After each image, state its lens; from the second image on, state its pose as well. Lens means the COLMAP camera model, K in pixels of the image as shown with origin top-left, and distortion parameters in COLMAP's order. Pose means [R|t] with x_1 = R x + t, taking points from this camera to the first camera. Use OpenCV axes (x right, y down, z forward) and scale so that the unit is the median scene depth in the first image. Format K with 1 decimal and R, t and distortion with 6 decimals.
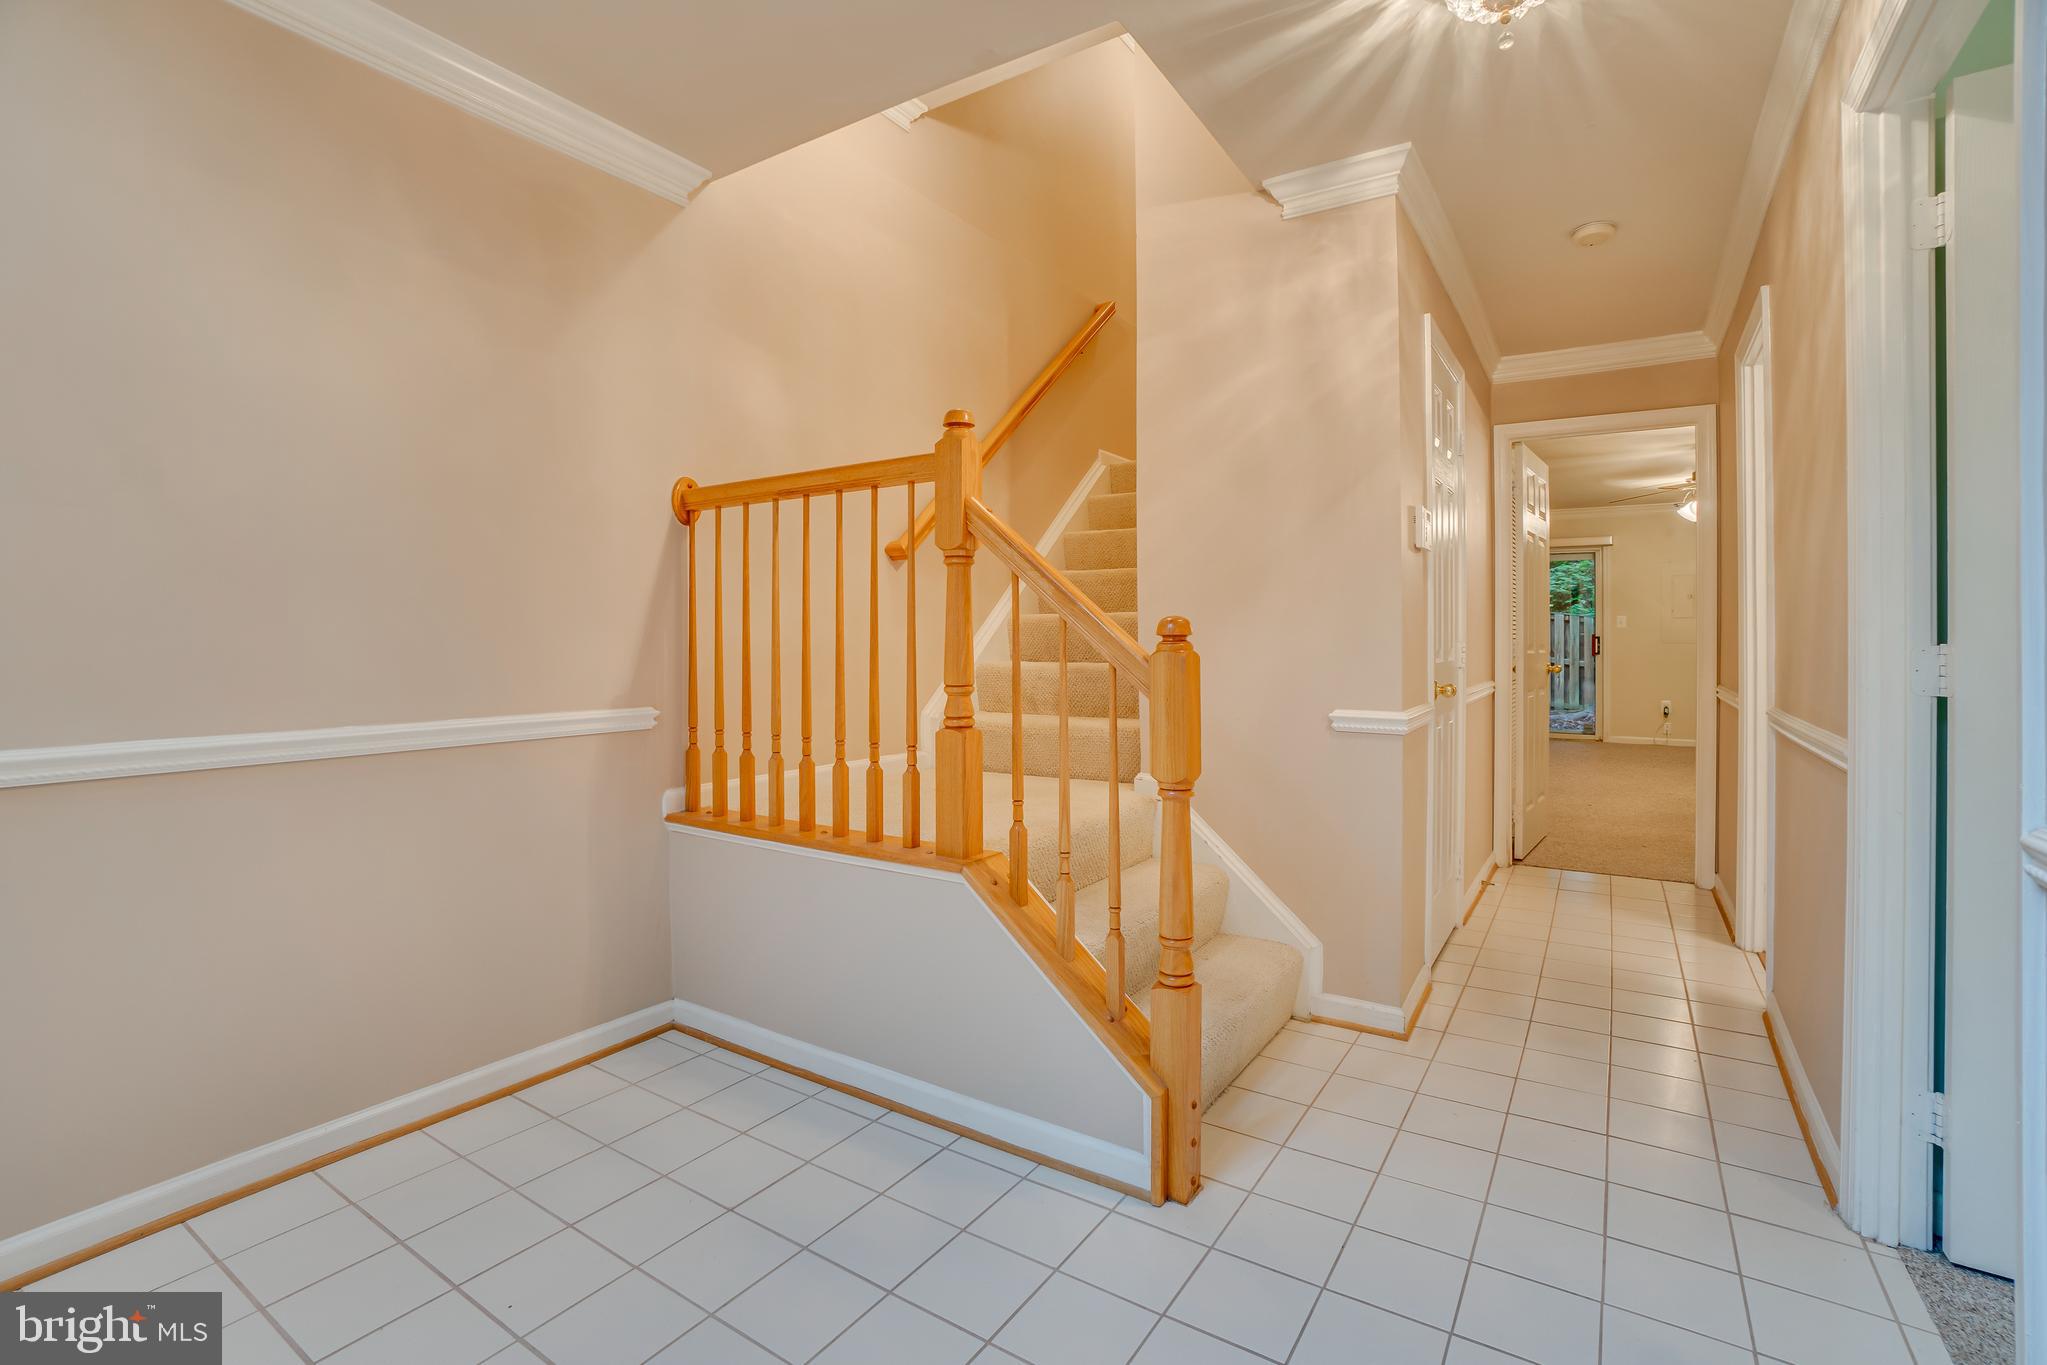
lens RADIAL K [[917.4, 0, 1030.1], [0, 917.4, 637.0], [0, 0, 1]] dist [-0.055931, 0.023116]
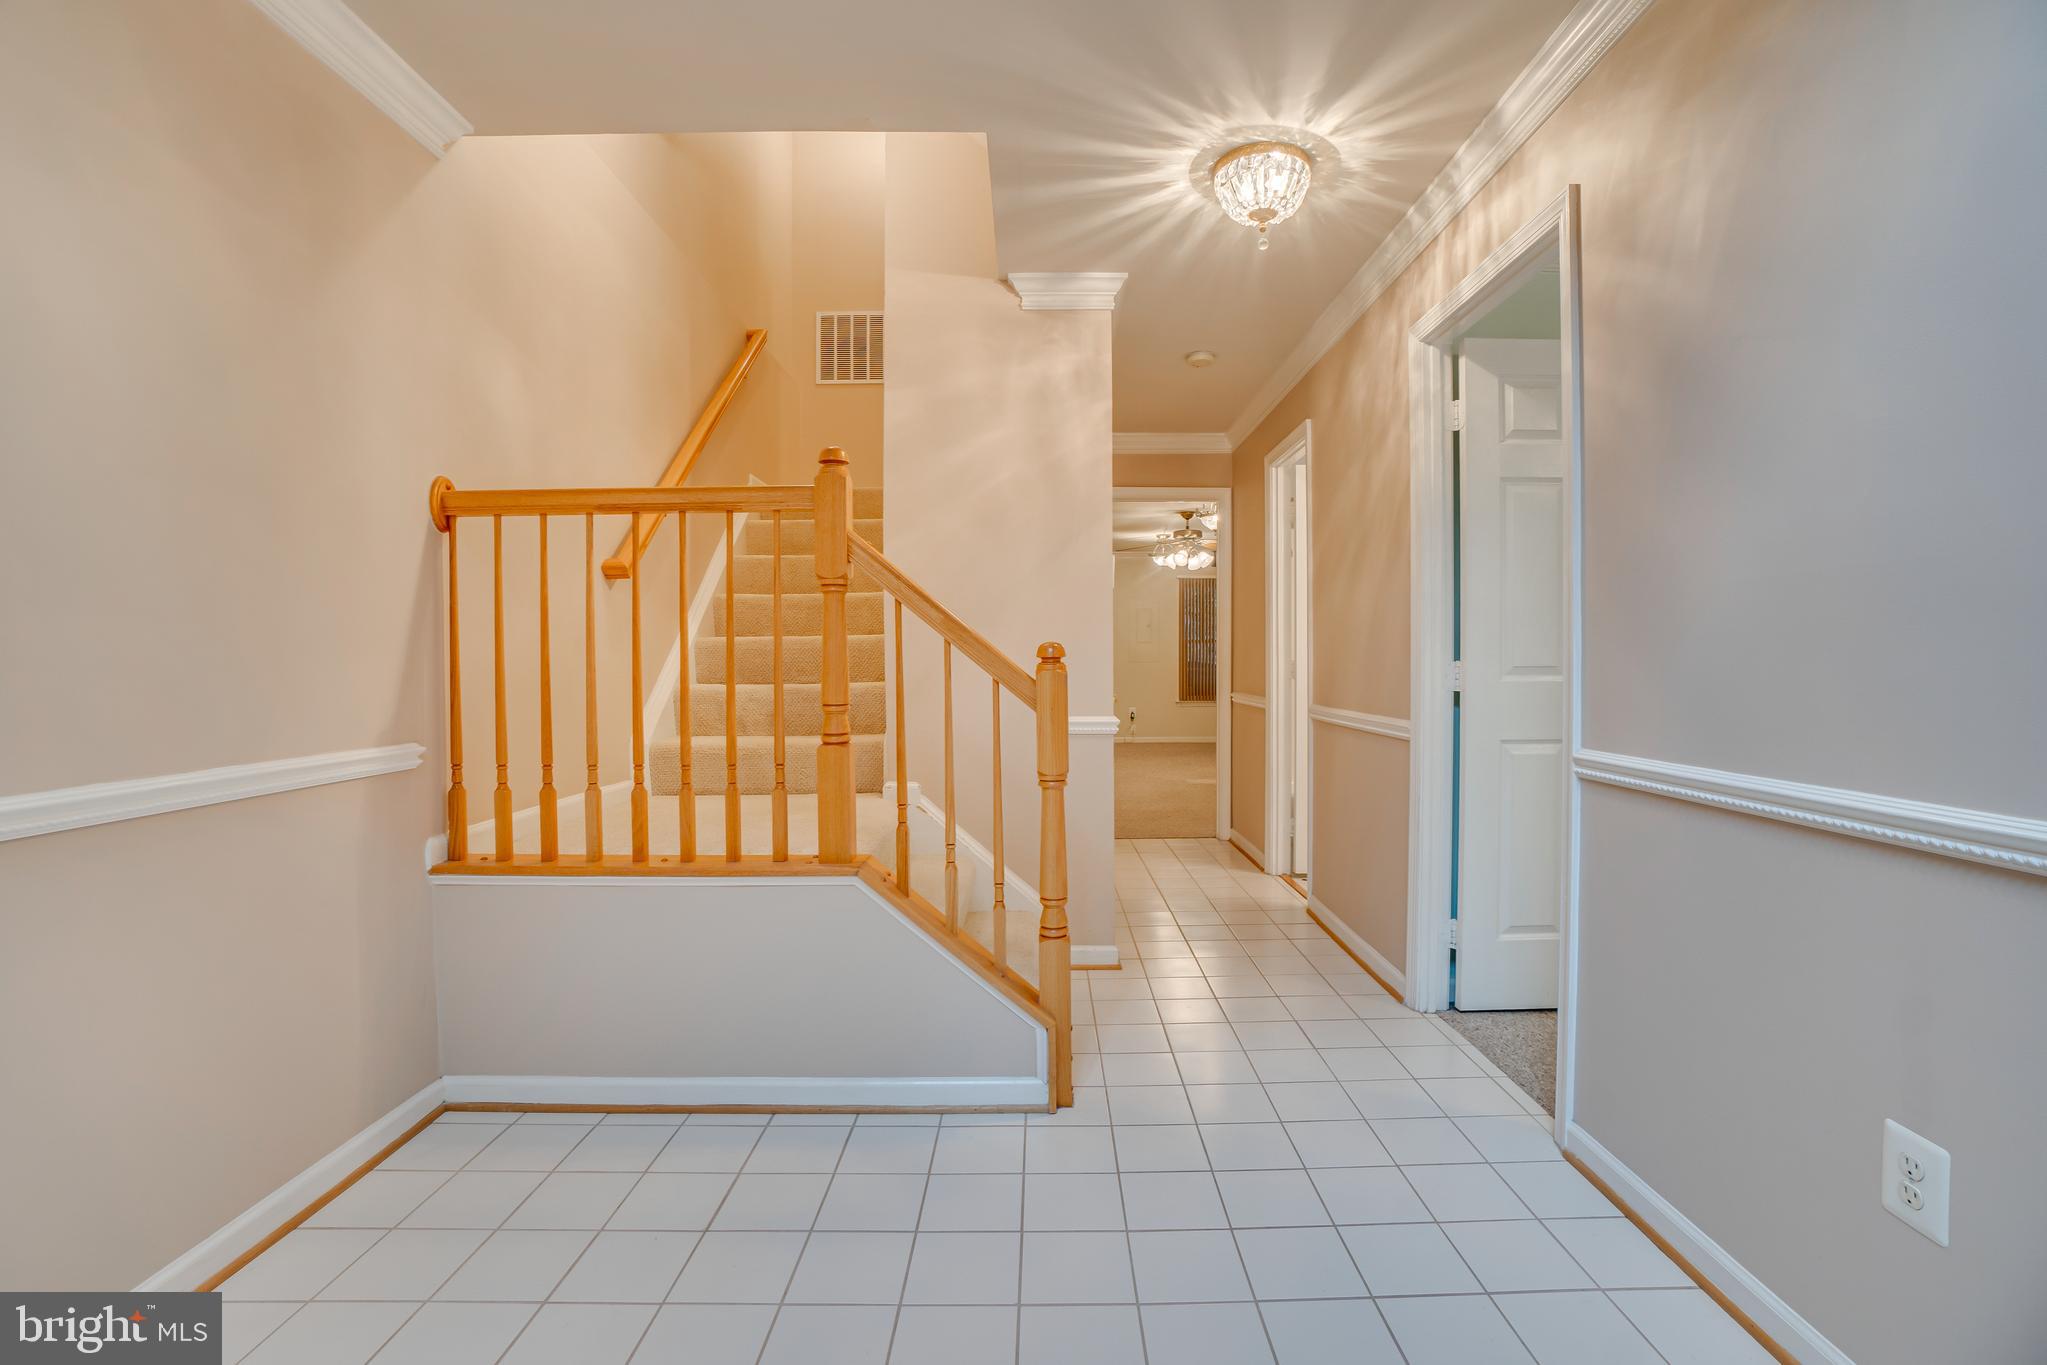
lens RADIAL K [[922.2, 0, 1009.7], [0, 922.2, 674.1], [0, 0, 1]] dist [-0.047160, 0.012702]
pose [[0.843966, -0.012767, 0.536245, -0.404039], [0.003706, 0.999832, 0.017972, -0.001348], [-0.536384, -0.013181, 0.843871, -0.020405]]
